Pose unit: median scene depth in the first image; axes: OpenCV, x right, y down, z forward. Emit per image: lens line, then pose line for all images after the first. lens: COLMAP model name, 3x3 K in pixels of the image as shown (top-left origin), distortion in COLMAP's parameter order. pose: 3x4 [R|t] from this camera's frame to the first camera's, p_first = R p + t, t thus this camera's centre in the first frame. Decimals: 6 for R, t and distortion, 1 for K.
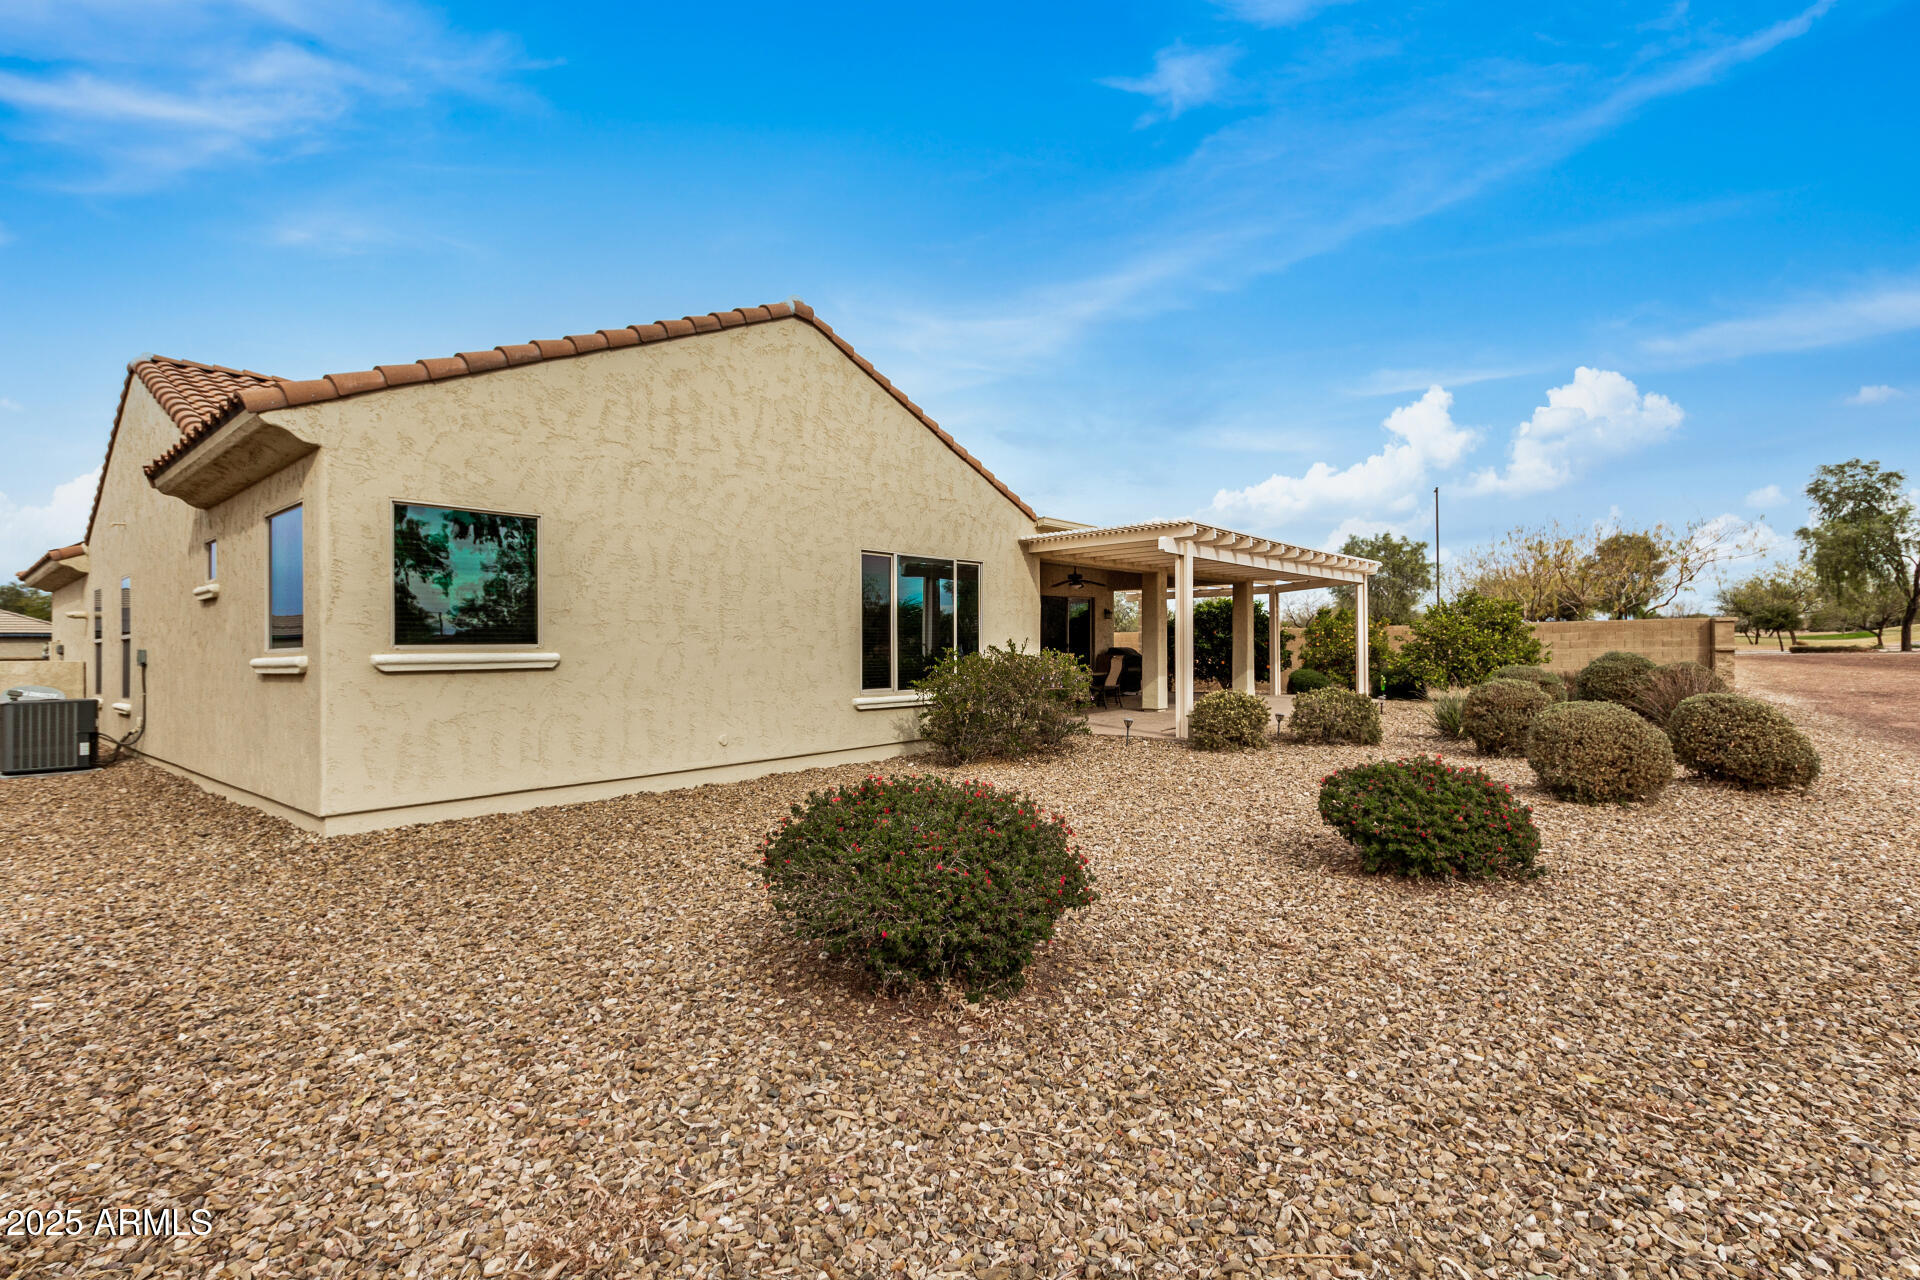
lens RADIAL K [[889.5, 0, 947.3], [0, 889.5, 637.7], [0, 0, 1]] dist [0.003470, -0.000062]
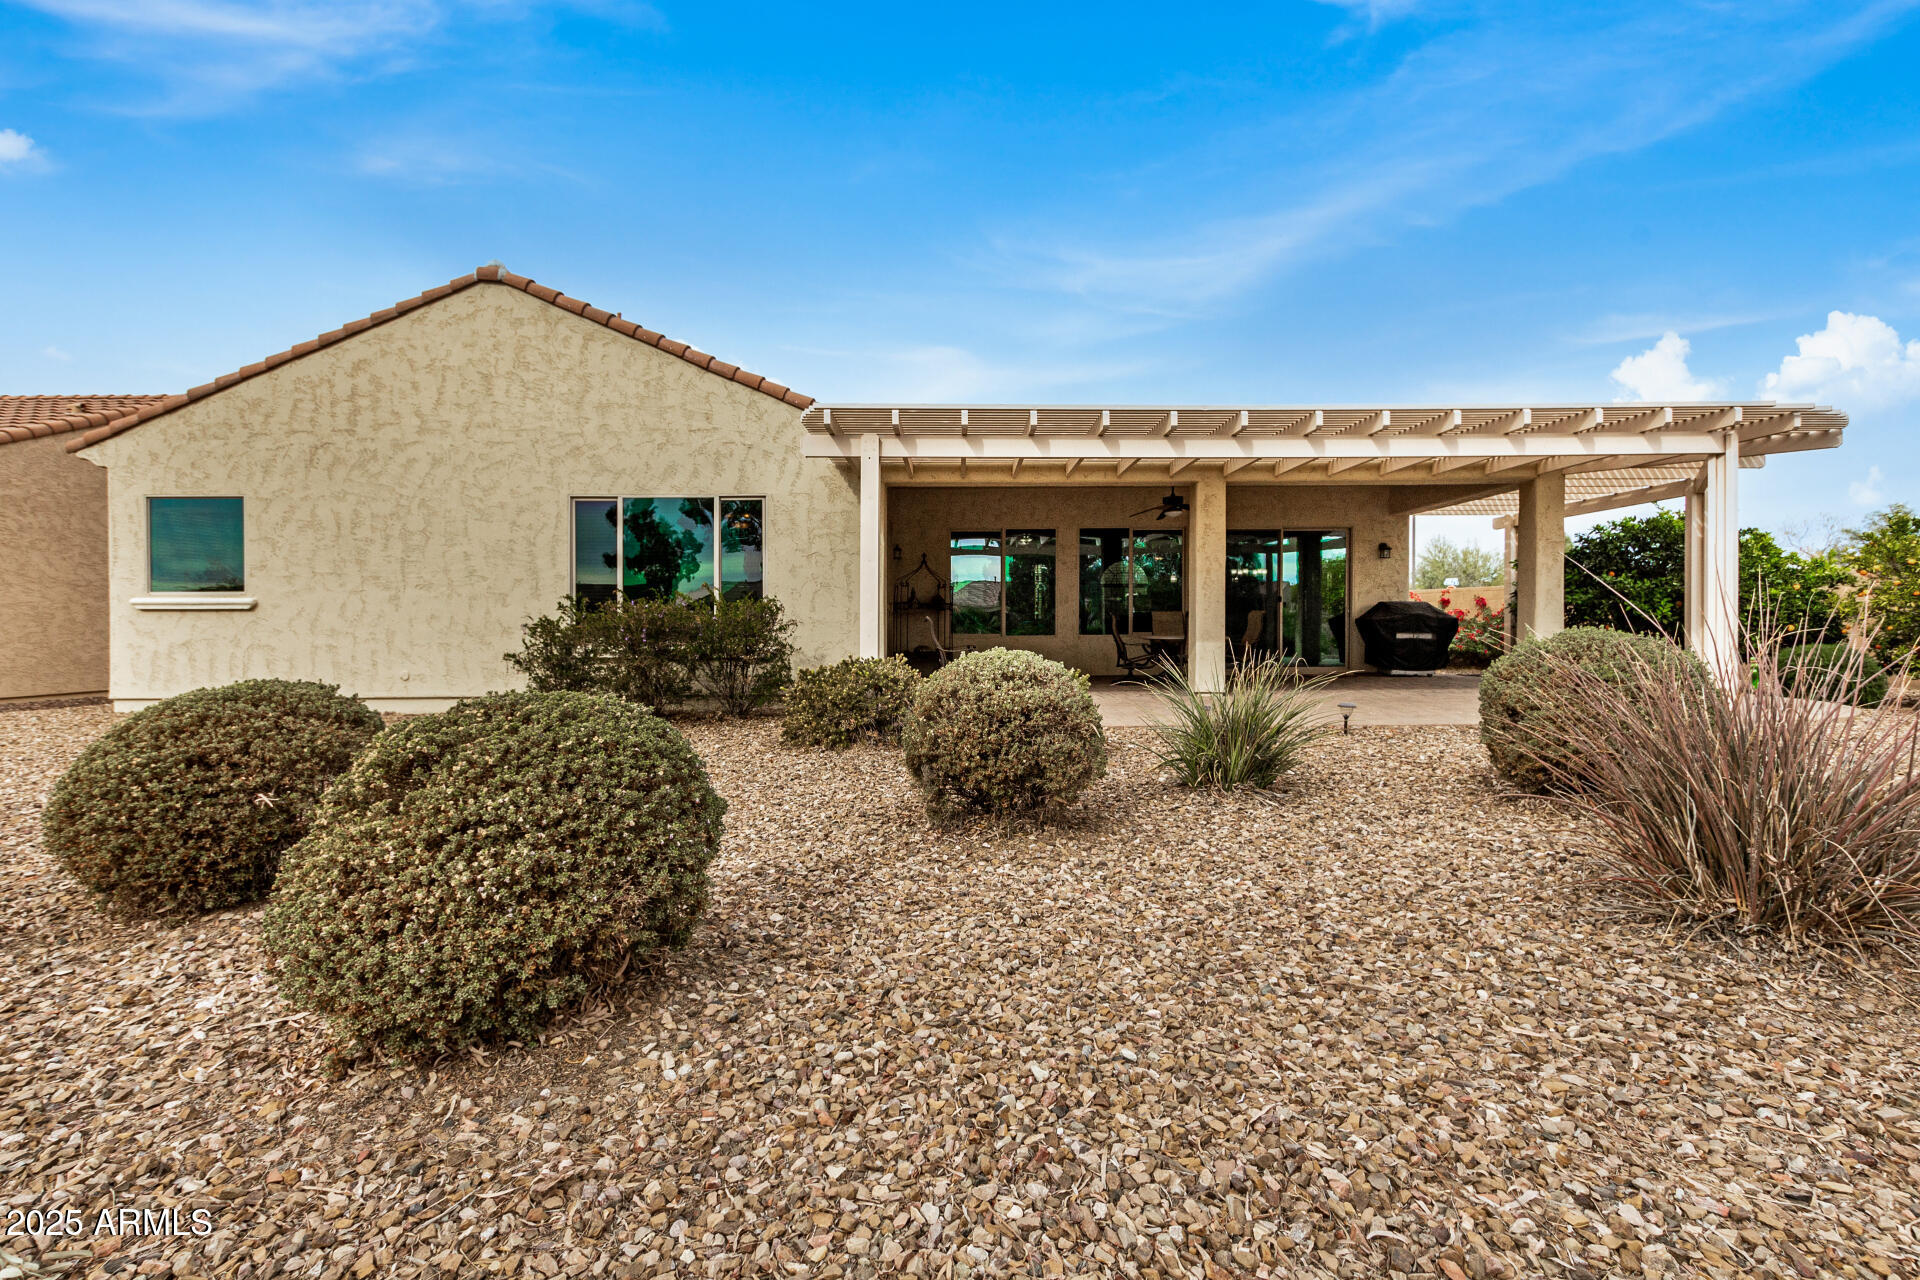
lens RADIAL K [[889.5, 0, 960.1], [0, 889.5, 630.1], [0, 0, 1]] dist [0.003470, -0.000062]
pose [[0.658621, 0.007446, -0.752438, 1.077080], [0.003093, 0.999916, 0.012603, 0.043800], [0.752468, -0.010628, 0.658543, 0.782654]]
